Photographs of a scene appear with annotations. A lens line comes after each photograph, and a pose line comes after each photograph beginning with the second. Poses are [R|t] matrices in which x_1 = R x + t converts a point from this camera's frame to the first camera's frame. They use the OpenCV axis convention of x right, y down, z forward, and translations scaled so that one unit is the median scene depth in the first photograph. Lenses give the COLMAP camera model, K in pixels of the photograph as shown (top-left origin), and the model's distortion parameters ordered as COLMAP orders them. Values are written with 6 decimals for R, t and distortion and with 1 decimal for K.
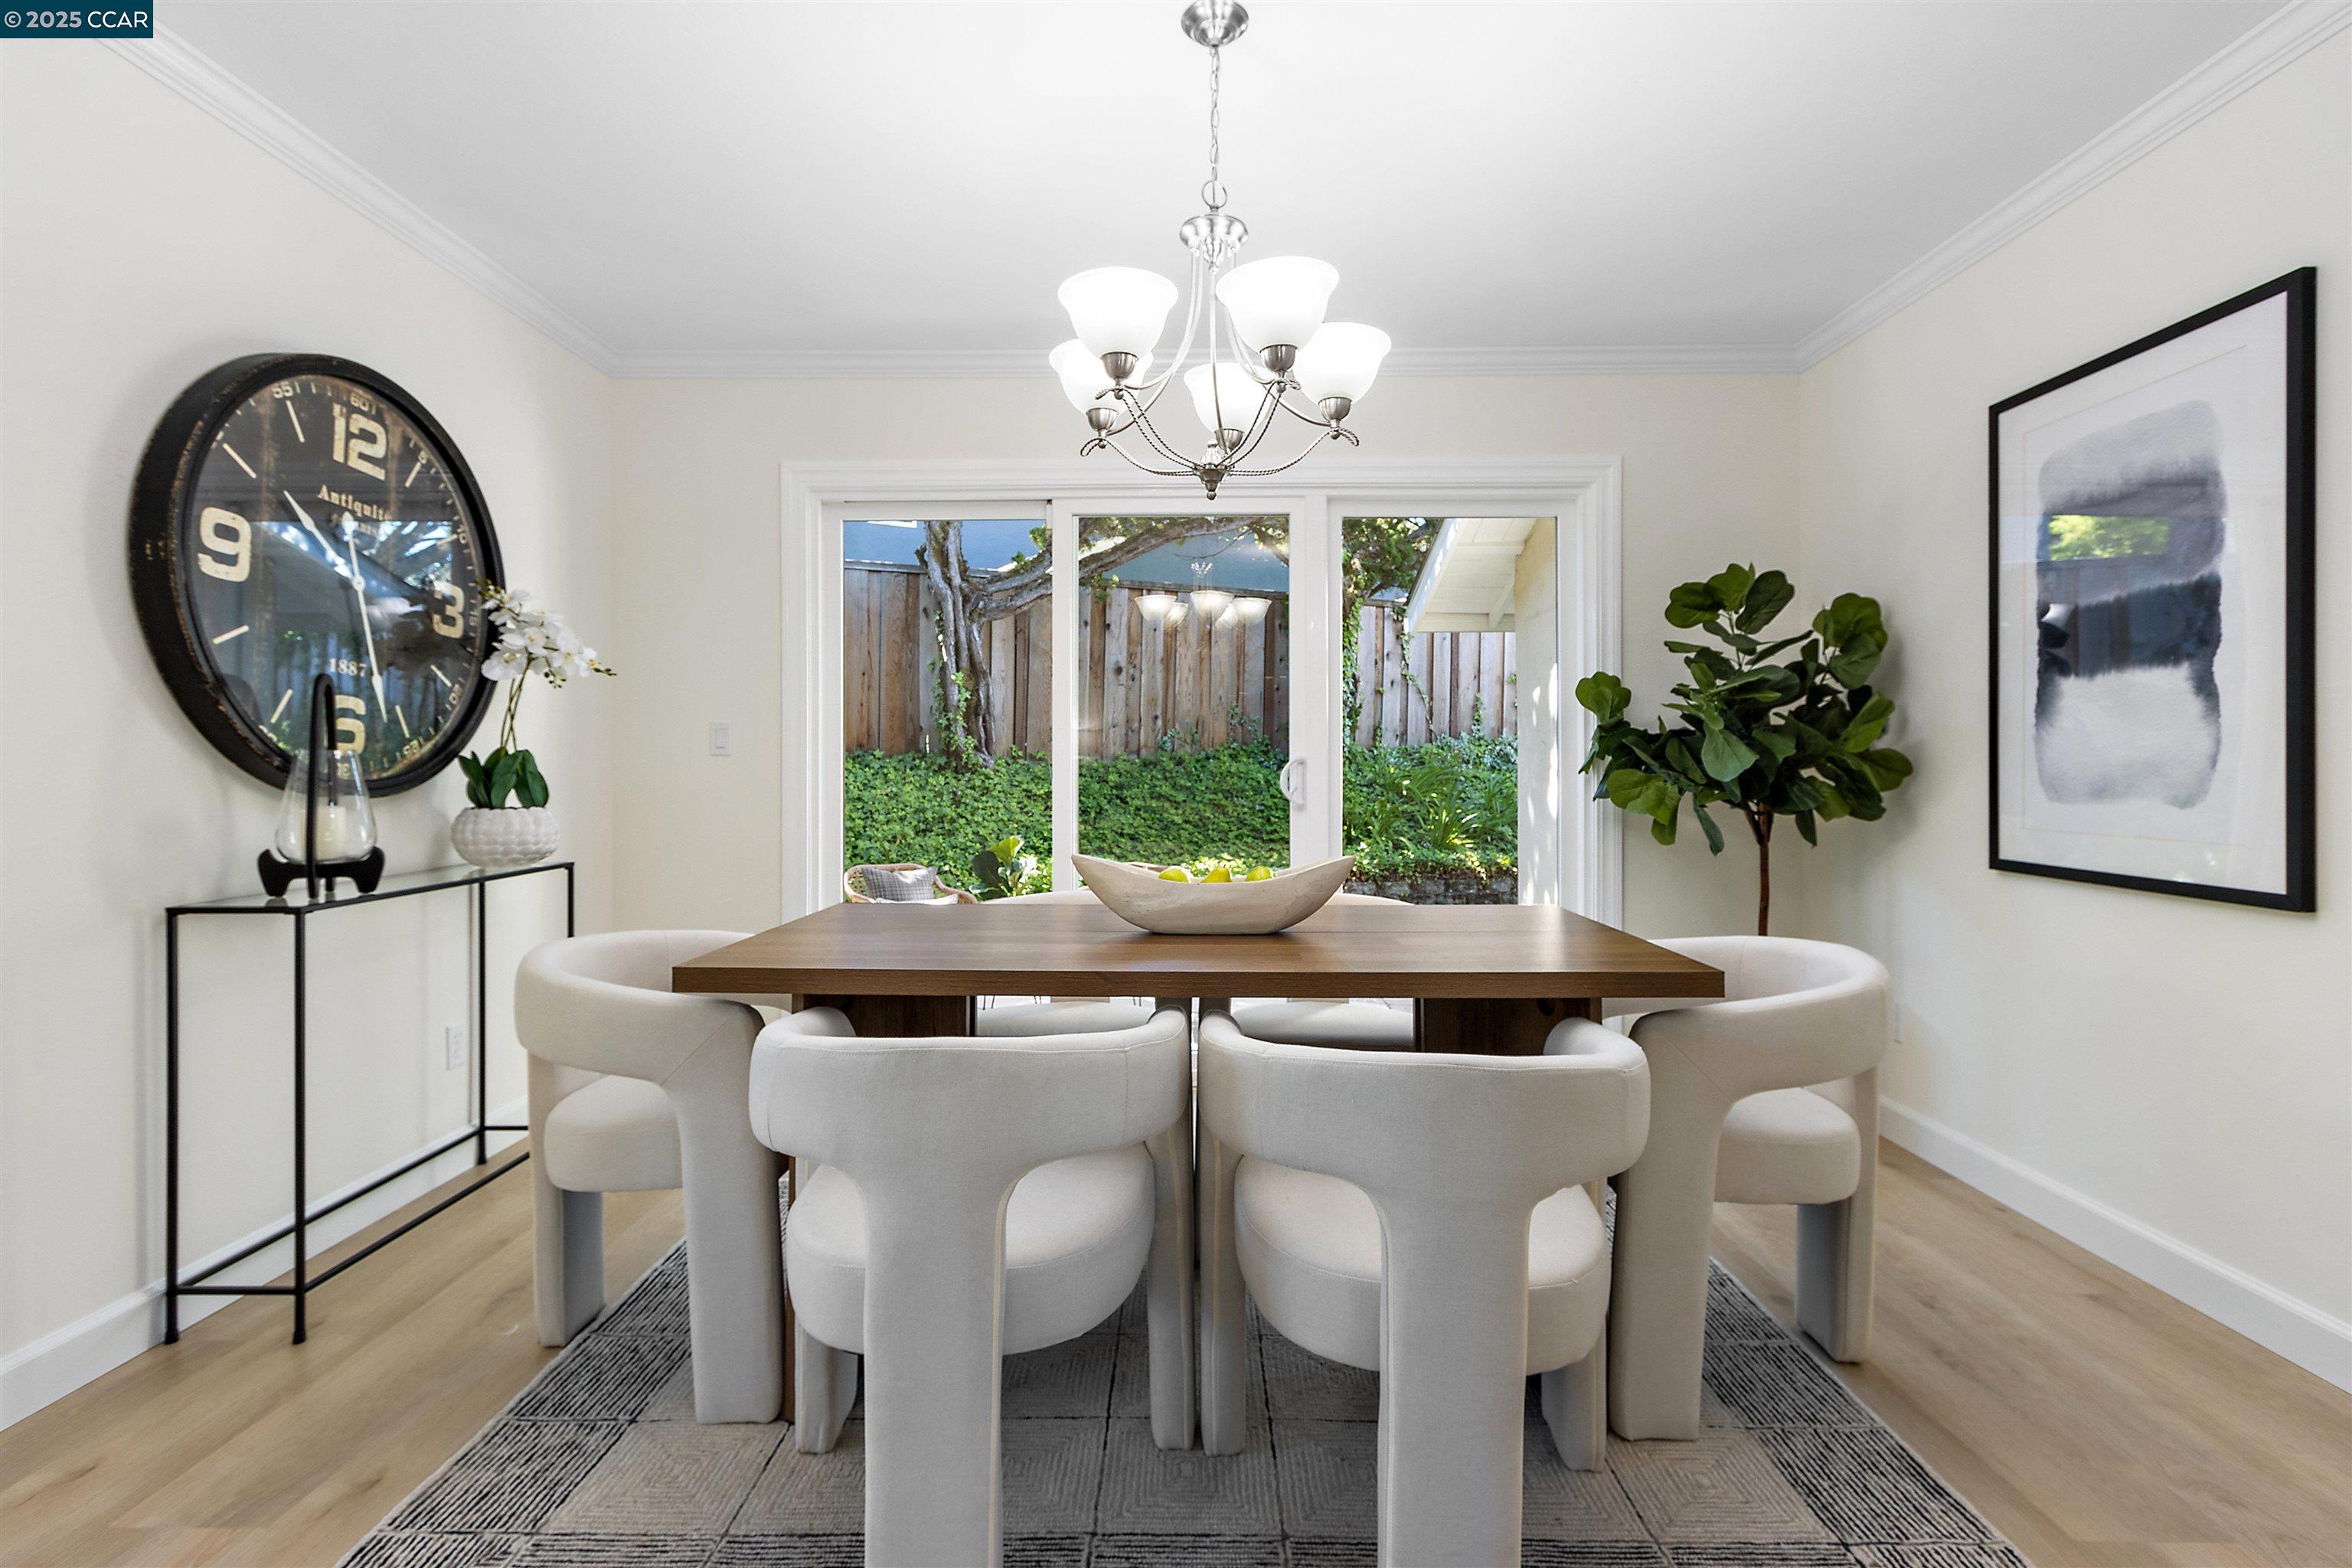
lens RADIAL K [[1103.6, 0, 1169.3], [0, 1103.6, 755.4], [0, 0, 1]] dist [0.010492, 0.000319]
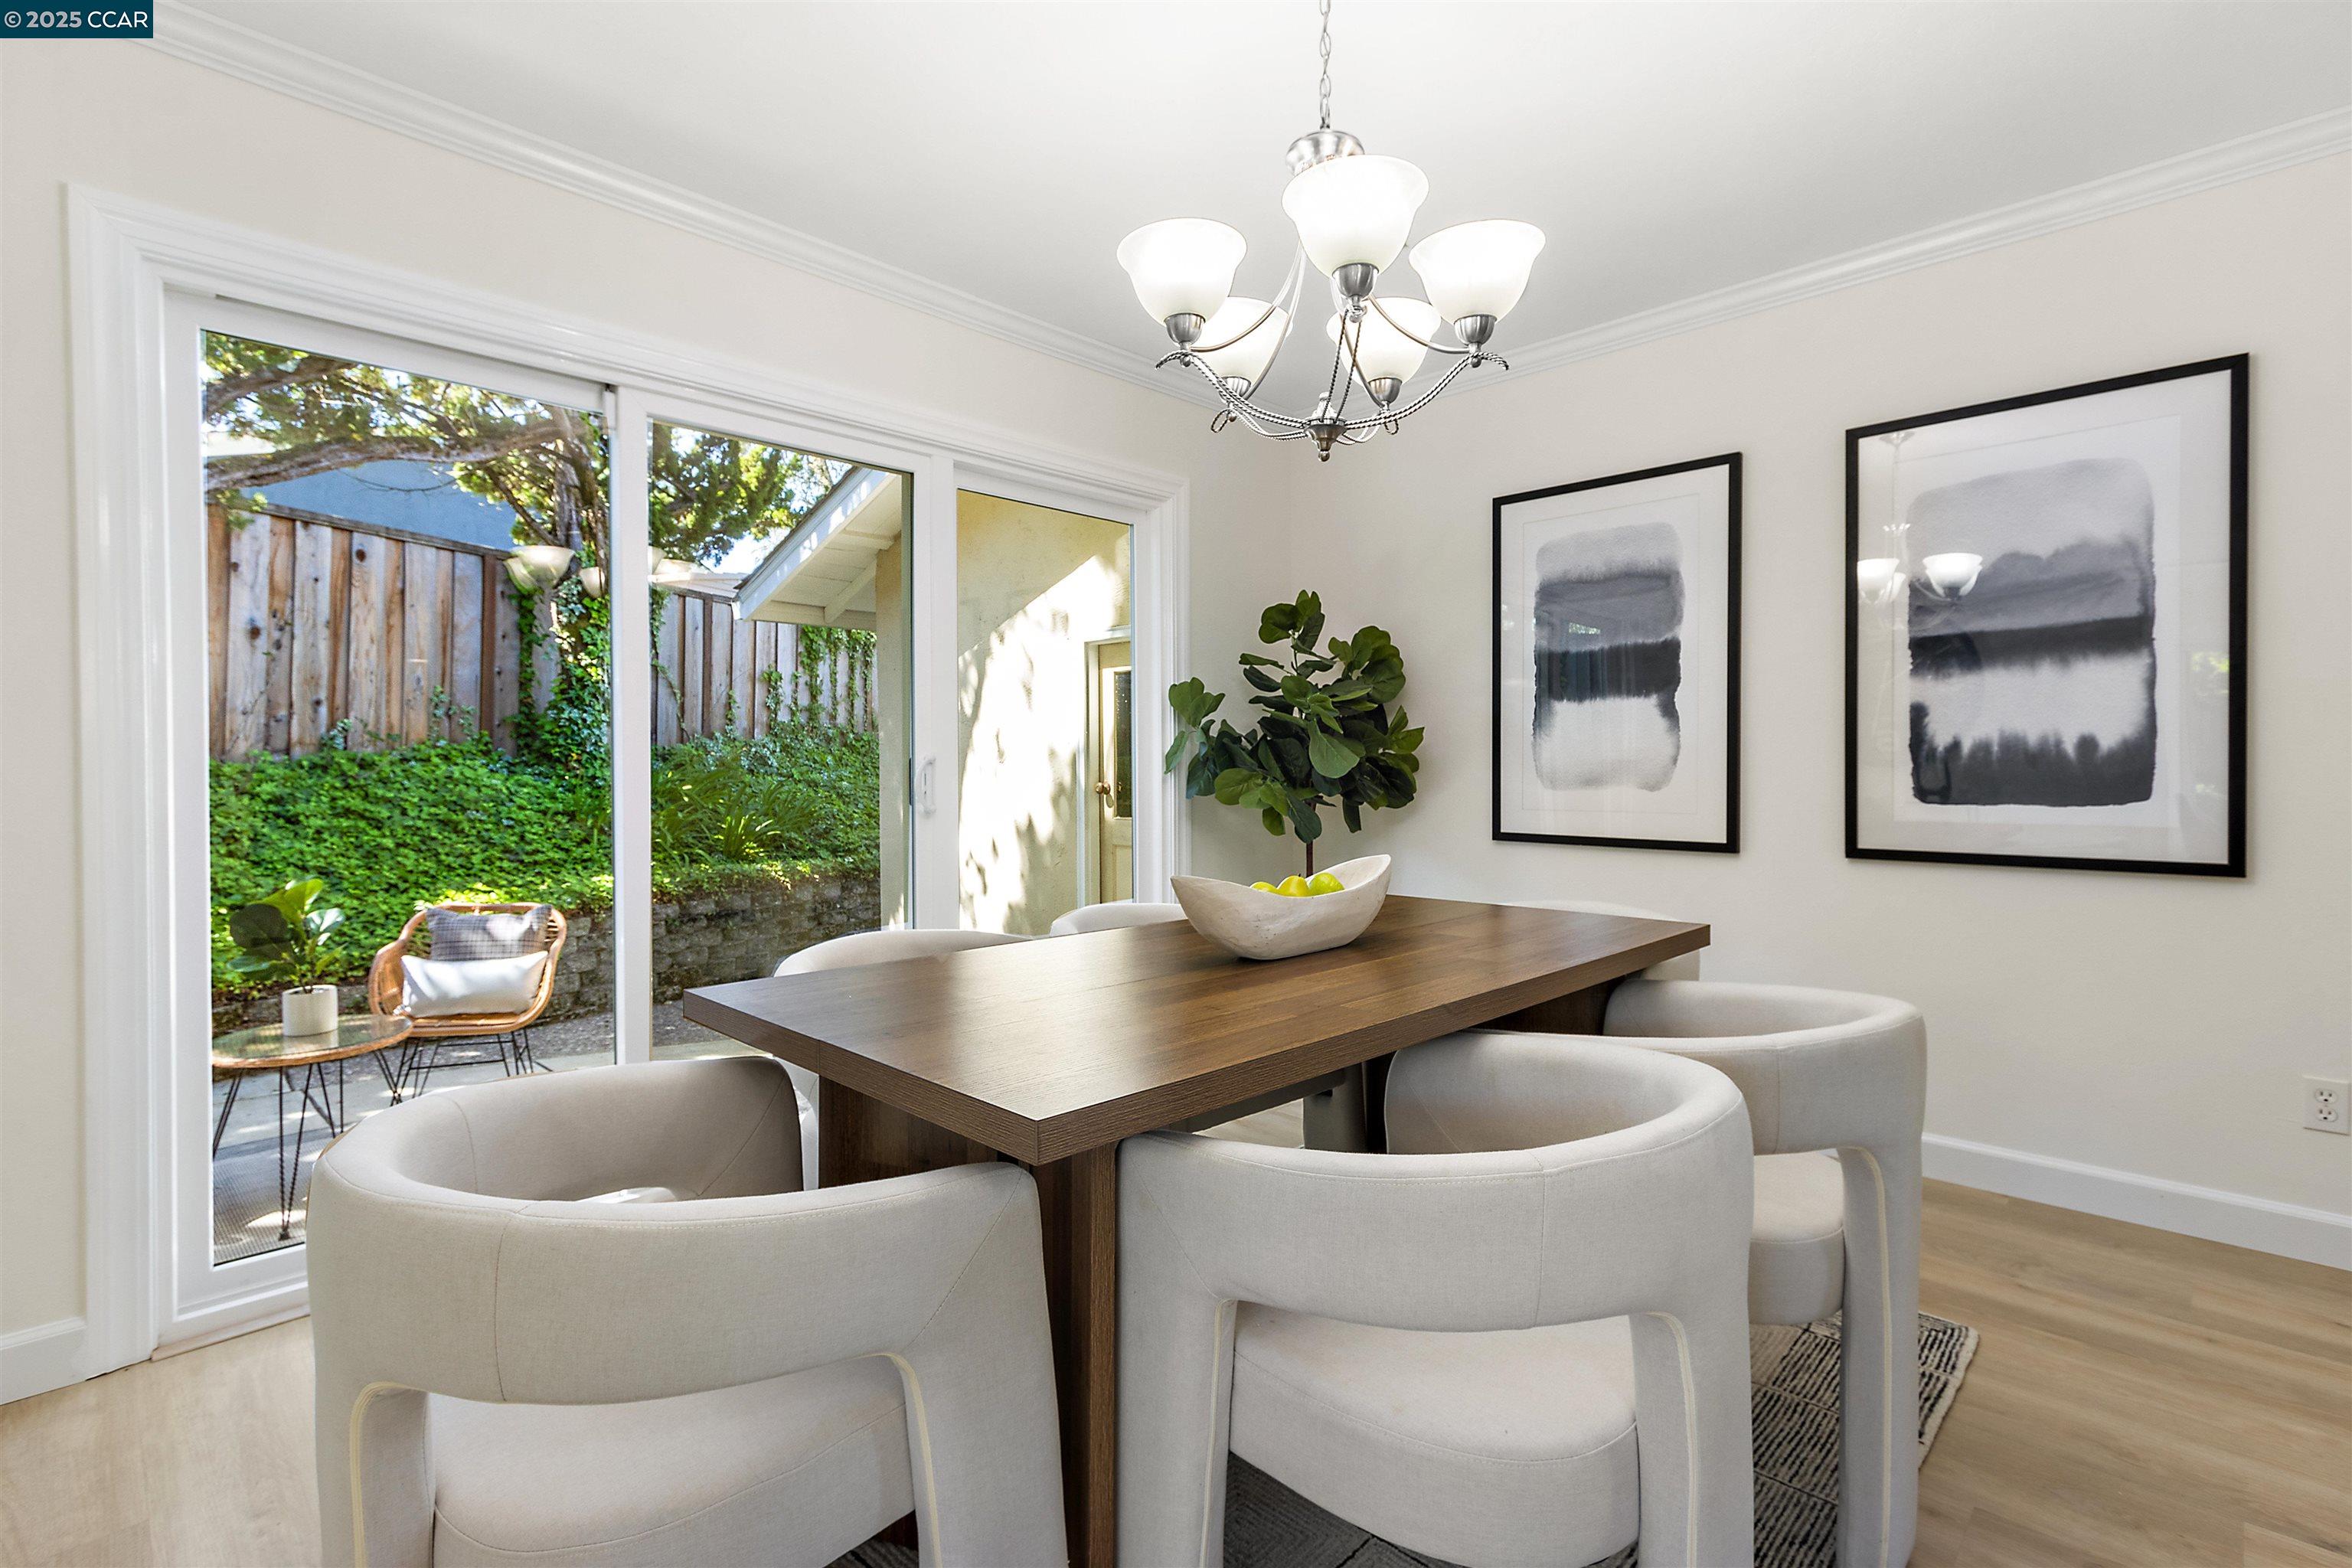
lens RADIAL K [[1103.6, 0, 1169.3], [0, 1103.6, 755.4], [0, 0, 1]] dist [0.010492, 0.000319]
pose [[0.692996, 0.005106, 0.720924, -0.405509], [-0.002539, 0.999986, -0.004642, 0.005007], [-0.720937, 0.001387, 0.692999, 0.283421]]
